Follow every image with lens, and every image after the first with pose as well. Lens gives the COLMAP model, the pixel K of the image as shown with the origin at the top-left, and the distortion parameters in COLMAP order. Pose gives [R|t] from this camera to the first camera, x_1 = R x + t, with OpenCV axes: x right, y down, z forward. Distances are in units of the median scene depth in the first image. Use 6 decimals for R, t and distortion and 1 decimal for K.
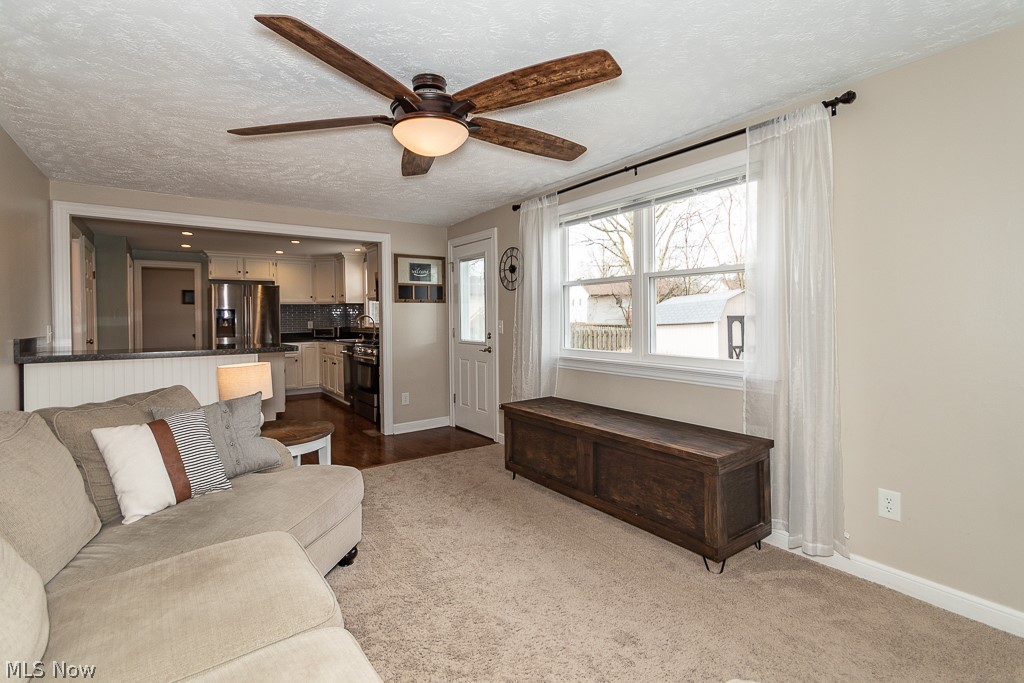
lens RADIAL K [[478.6, 0, 512.3], [0, 478.6, 316.7], [0, 0, 1]] dist [0.001082, 0.000035]
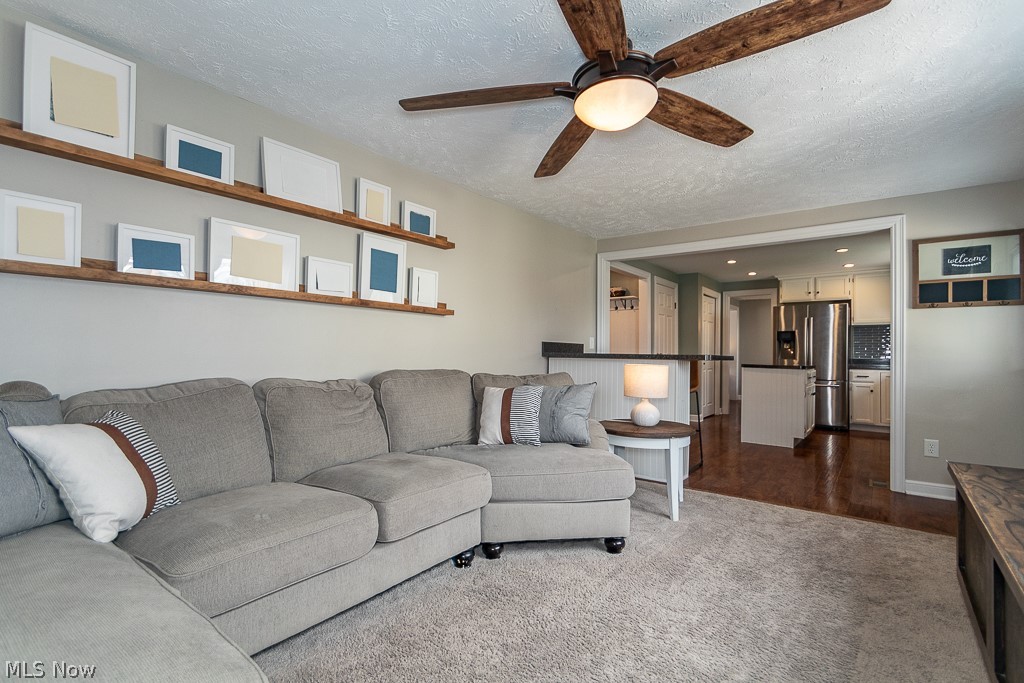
lens RADIAL K [[476.2, 0, 508.9], [0, 476.2, 344.8], [0, 0, 1]] dist [0.002064, -0.000219]
pose [[0.279160, -0.002032, -0.960242, 0.346633], [-0.014108, 0.999881, -0.006217, 0.047341], [0.960141, 0.015283, 0.279098, 0.295976]]
